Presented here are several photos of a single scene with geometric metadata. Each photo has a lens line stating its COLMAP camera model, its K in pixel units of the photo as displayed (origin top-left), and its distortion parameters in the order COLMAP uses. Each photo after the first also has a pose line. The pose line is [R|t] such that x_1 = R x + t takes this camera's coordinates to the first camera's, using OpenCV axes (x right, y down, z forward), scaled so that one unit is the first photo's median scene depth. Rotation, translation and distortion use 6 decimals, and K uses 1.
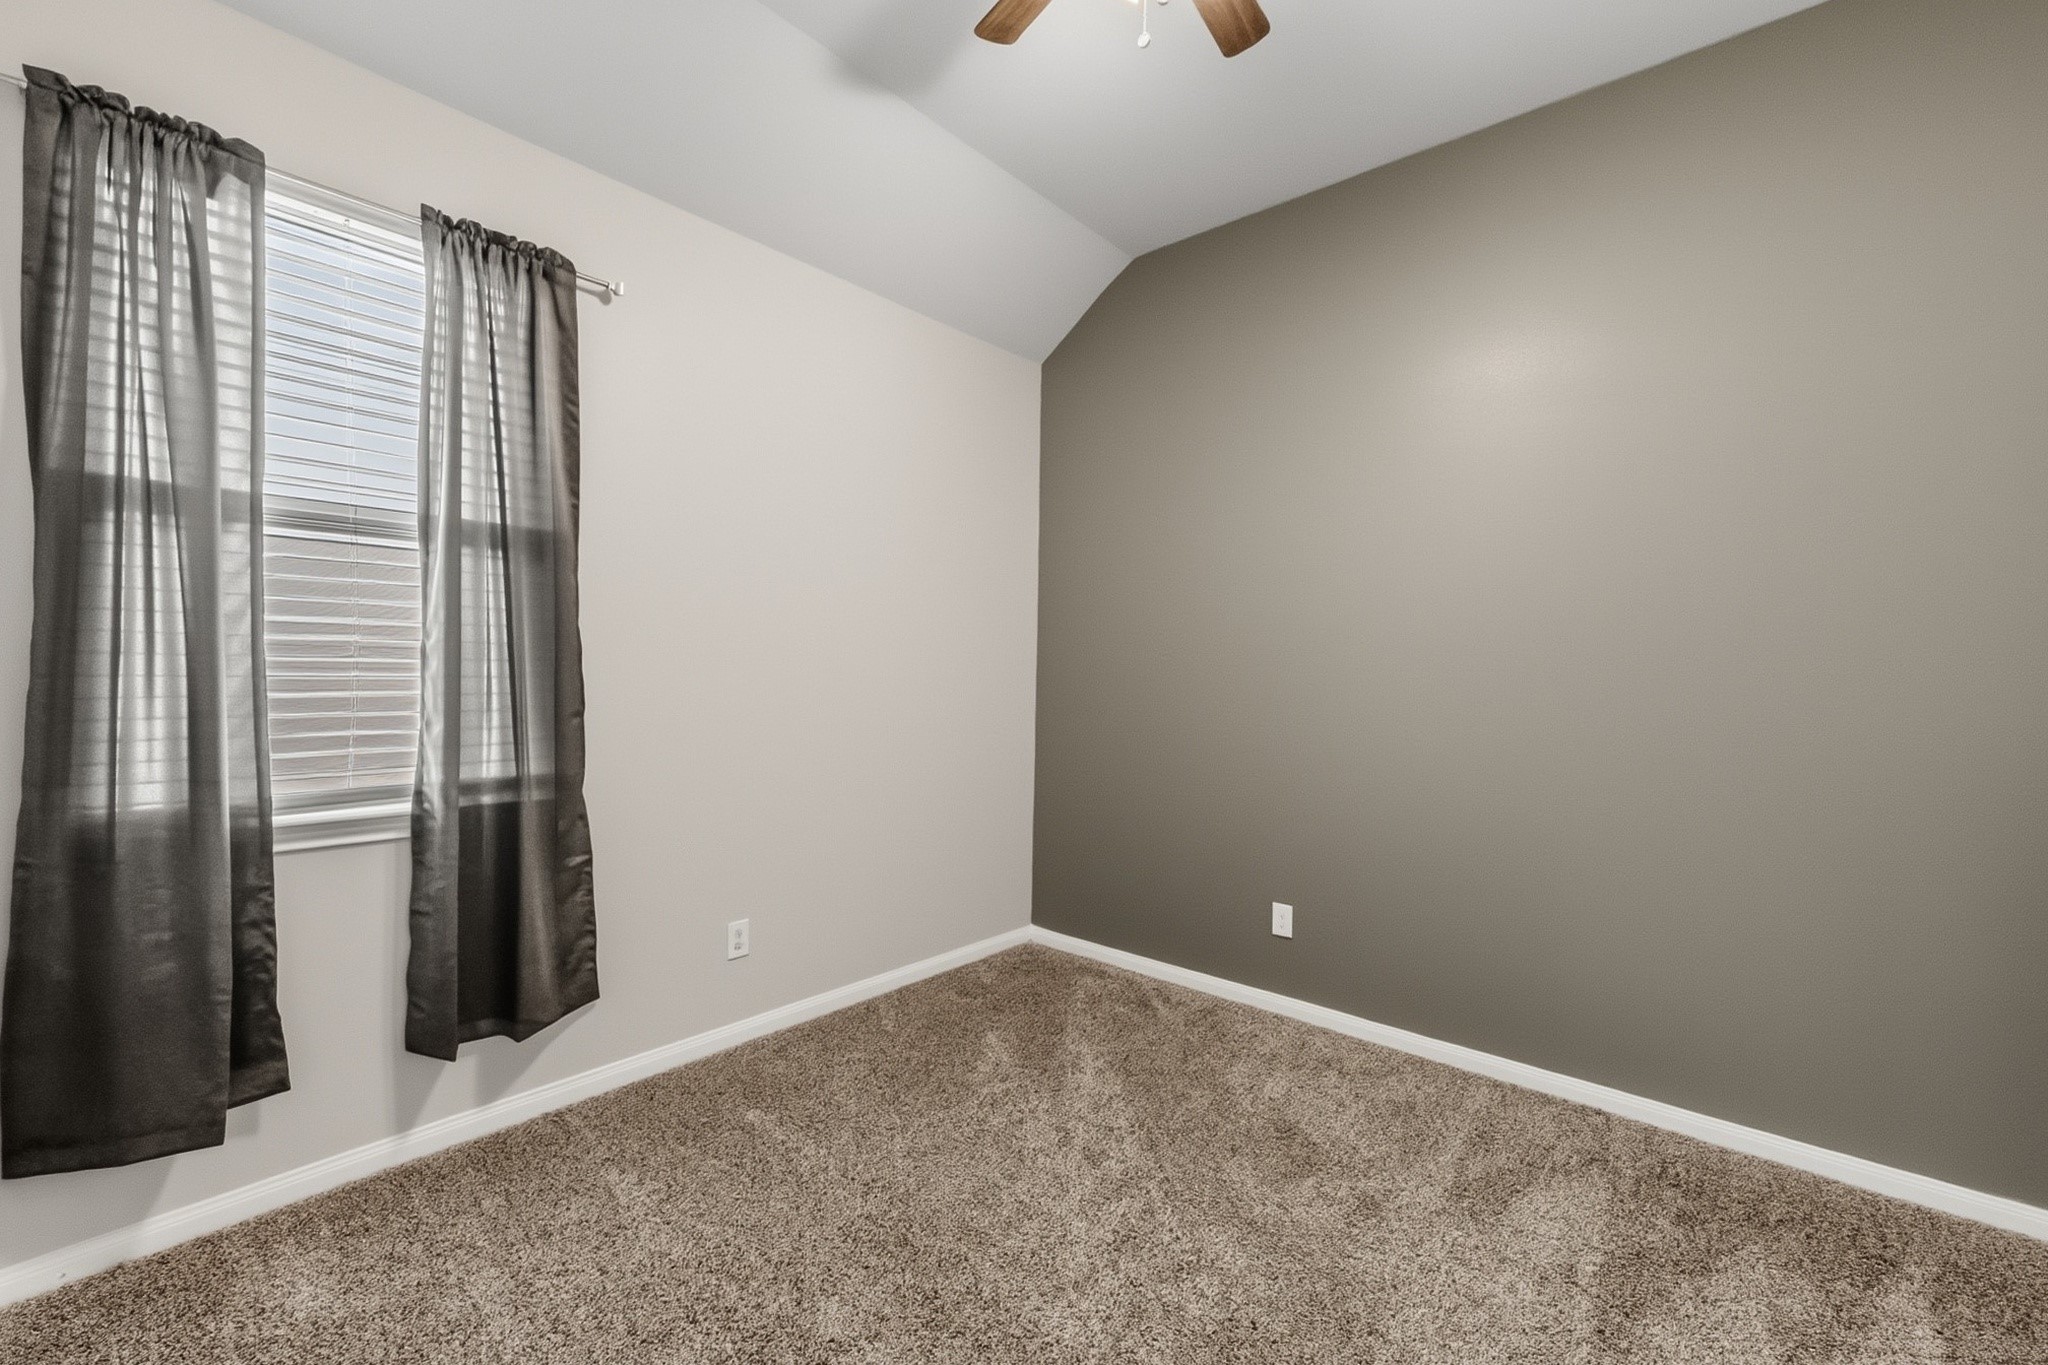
lens RADIAL K [[809.2, 0, 1030.5], [0, 809.2, 676.0], [0, 0, 1]] dist [0.000769, 0.000376]
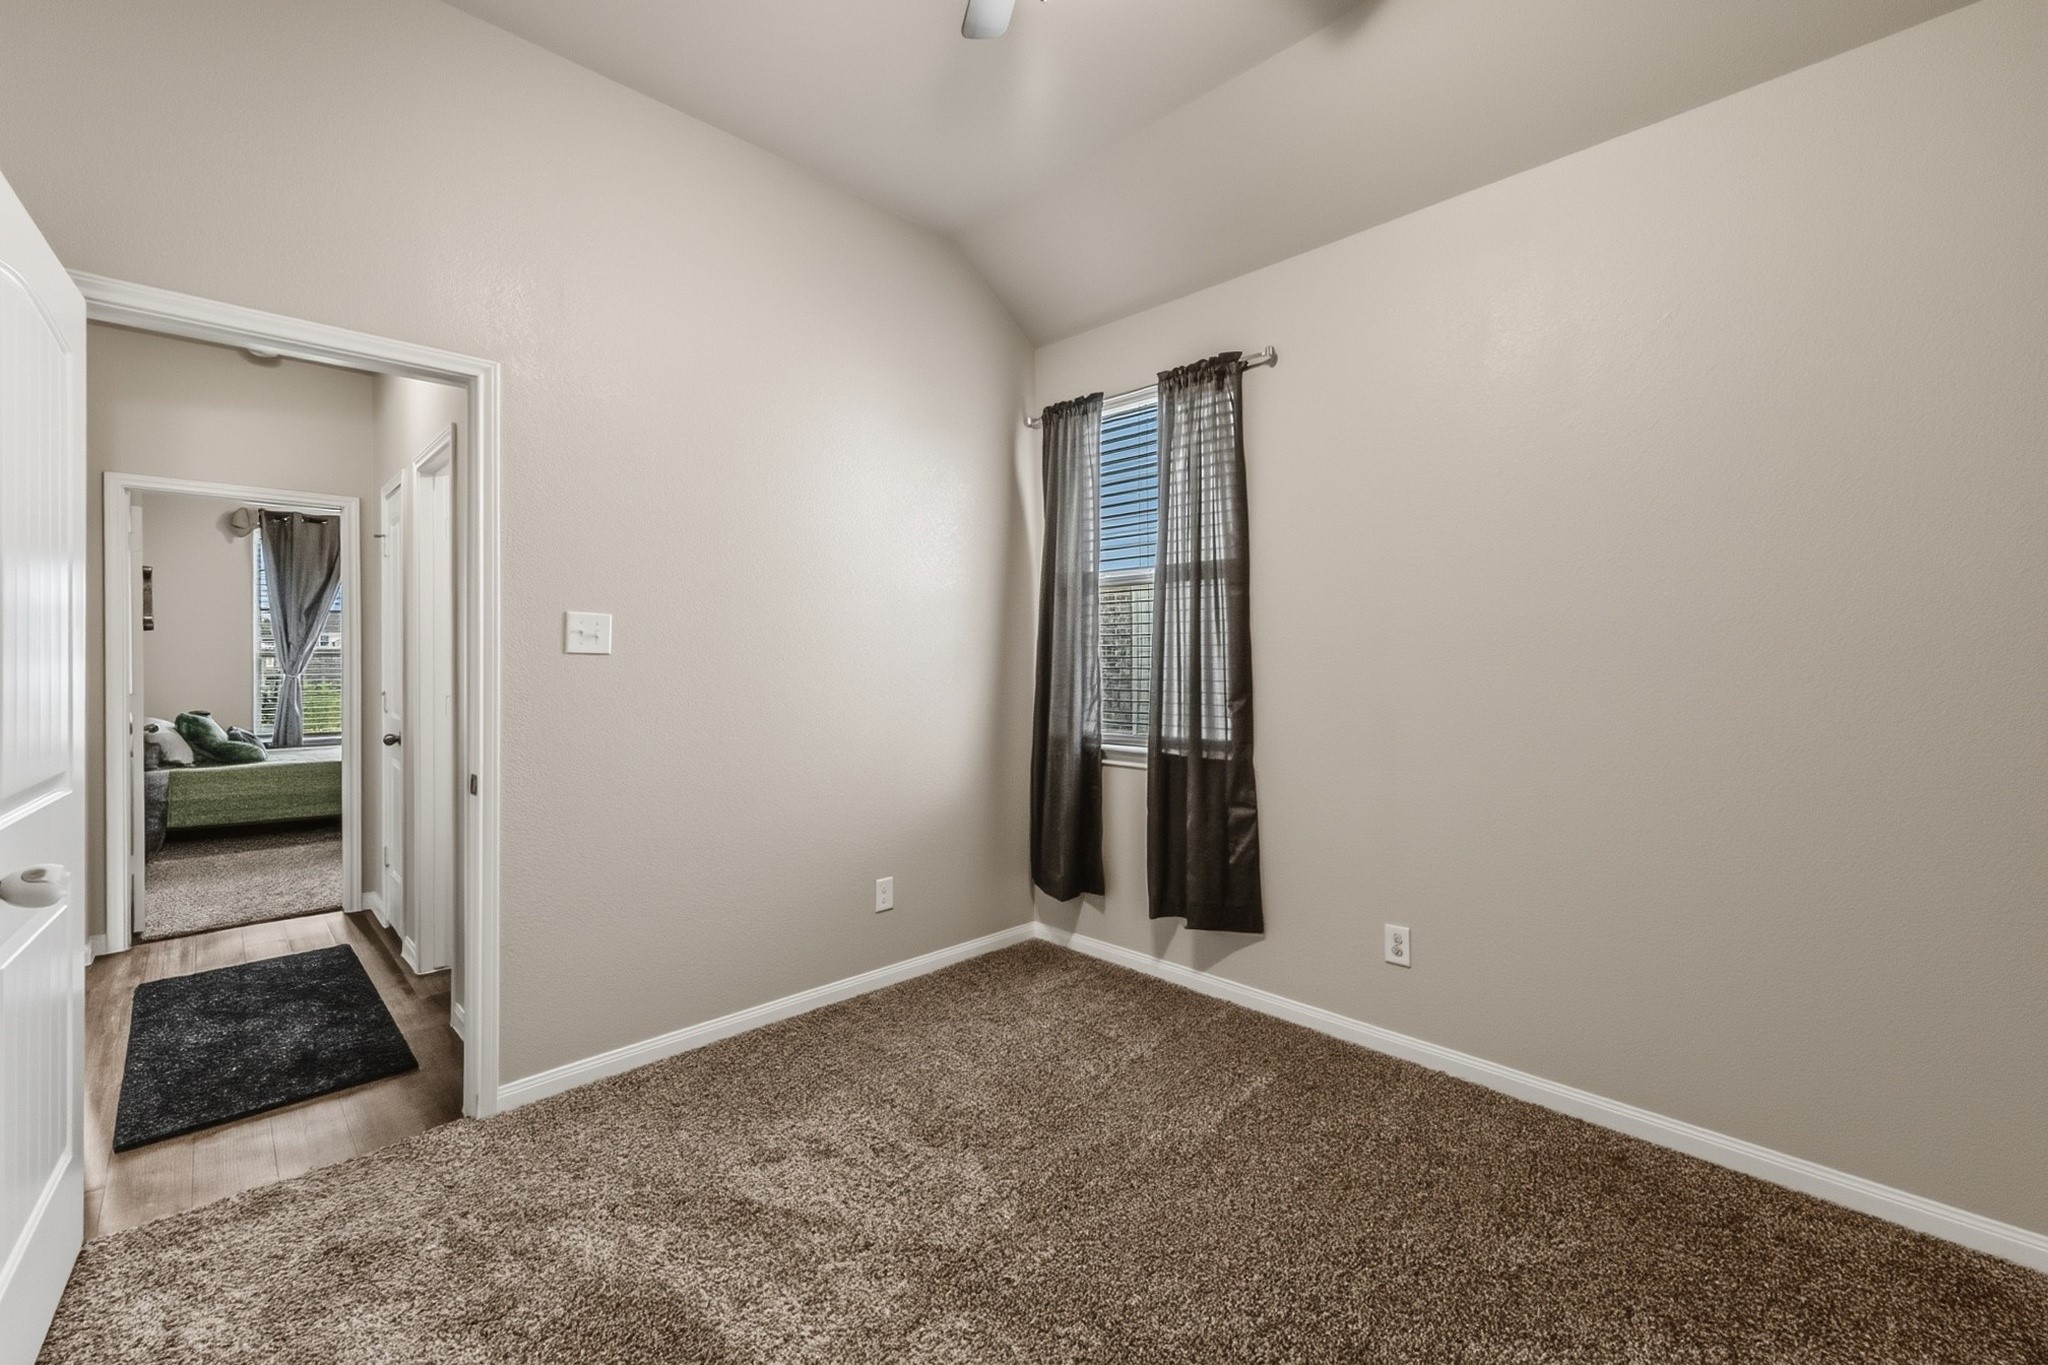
lens RADIAL K [[832.0, 0, 1021.2], [0, 832.0, 659.8], [0, 0, 1]] dist [-0.000693, 0.000356]
pose [[-0.026167, -0.022848, -0.999396, 0.782189], [-0.020646, 0.999538, -0.022311, 0.023238], [0.999444, 0.020049, -0.026627, 0.700506]]
